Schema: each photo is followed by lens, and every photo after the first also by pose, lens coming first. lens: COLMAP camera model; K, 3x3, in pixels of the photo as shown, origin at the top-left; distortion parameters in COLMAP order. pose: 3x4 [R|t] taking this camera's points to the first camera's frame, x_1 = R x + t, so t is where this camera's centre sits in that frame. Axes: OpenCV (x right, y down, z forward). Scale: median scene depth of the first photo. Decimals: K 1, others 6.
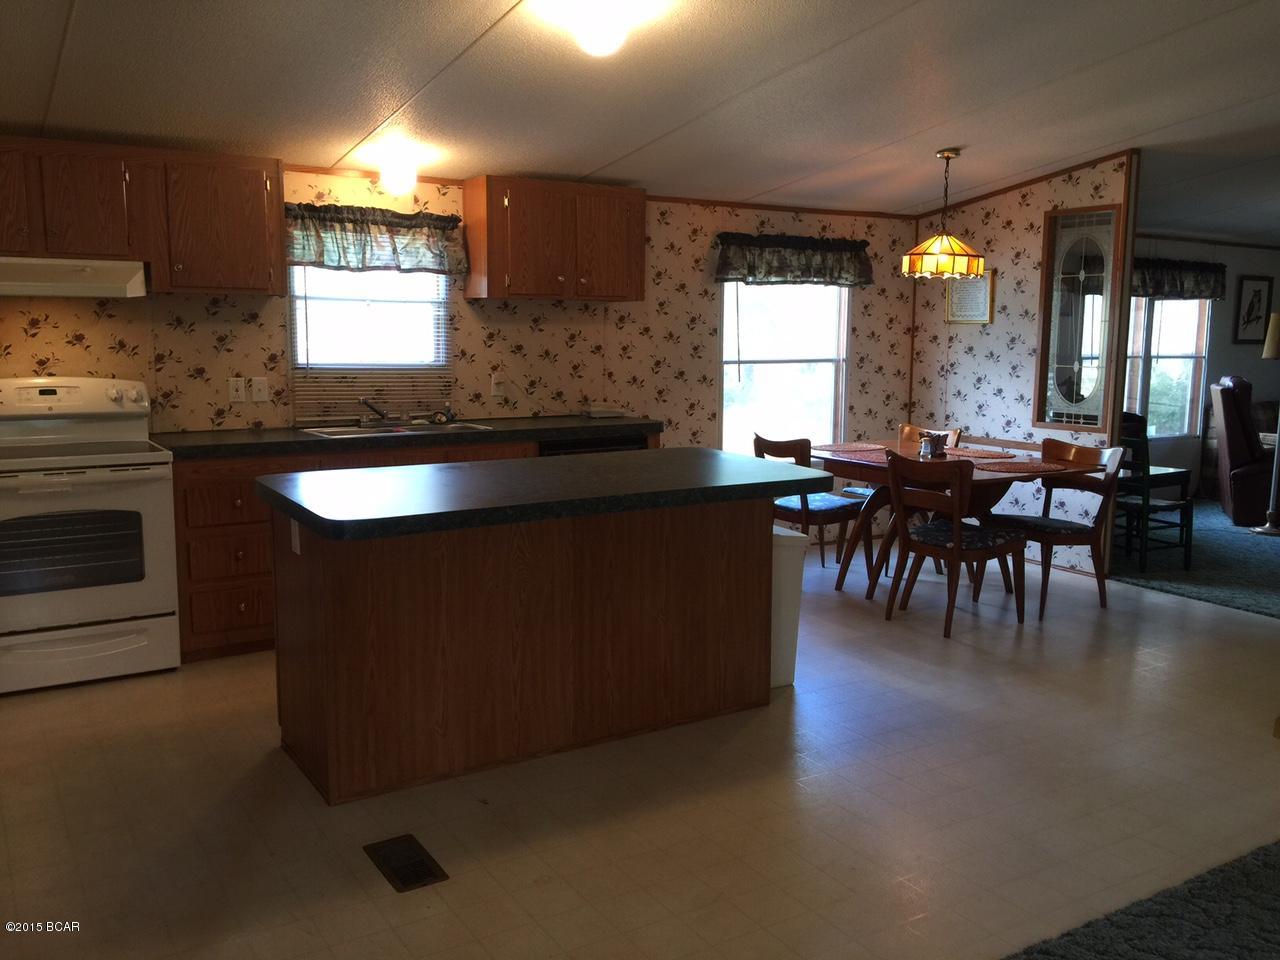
lens RADIAL K [[1099.4, 0, 636.6], [0, 1099.4, 475.7], [0, 0, 1]] dist [0.087527, -0.151569]
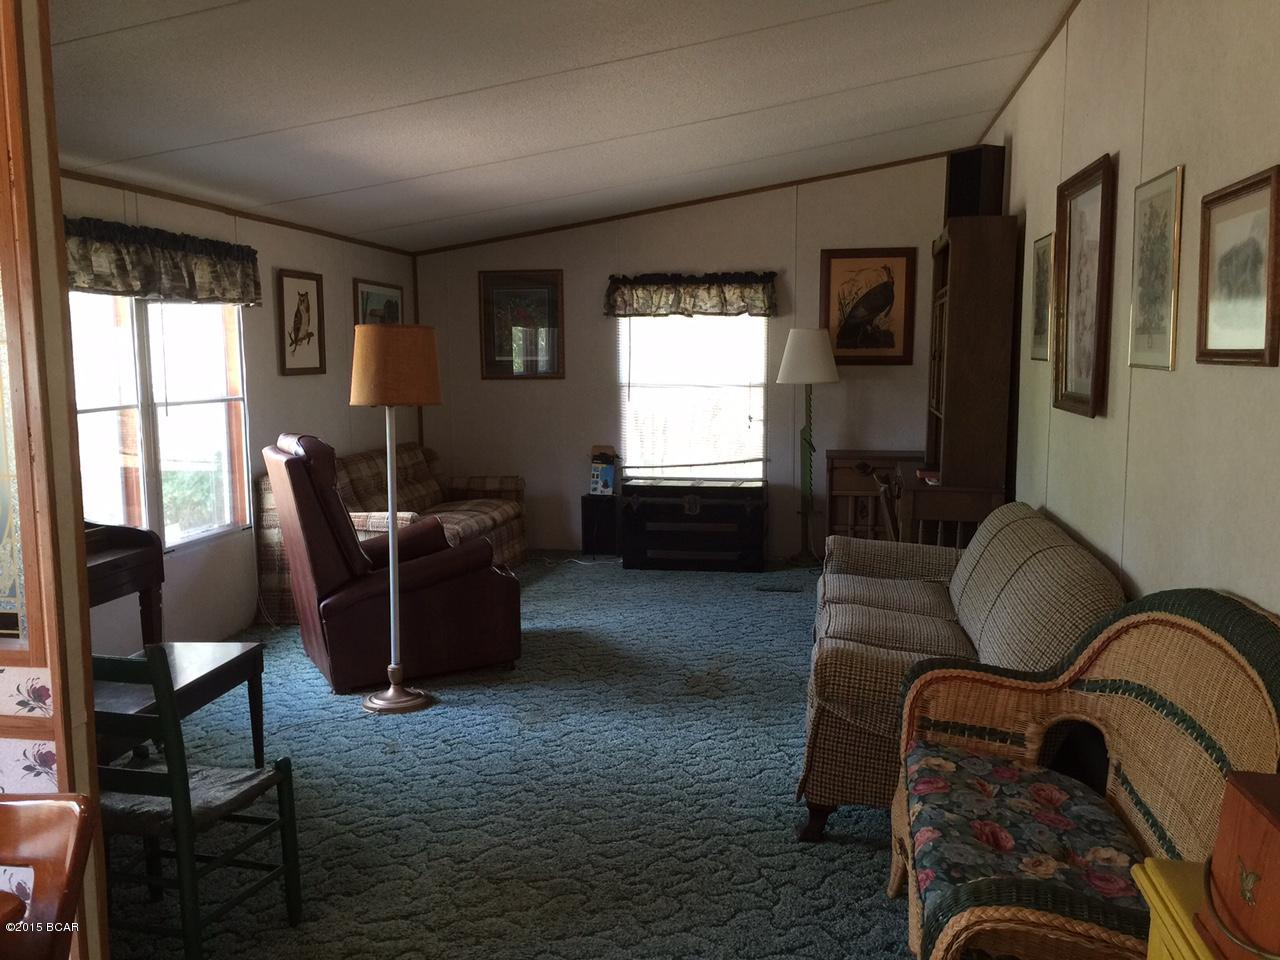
lens RADIAL K [[1099.4, 0, 636.6], [0, 1099.4, 475.7], [0, 0, 1]] dist [0.087527, -0.151569]
pose [[0.673272, -0.101405, 0.732408, 0.231724], [0.115892, 0.992780, 0.030920, -0.066078], [-0.730256, 0.064063, 0.680163, 0.485517]]
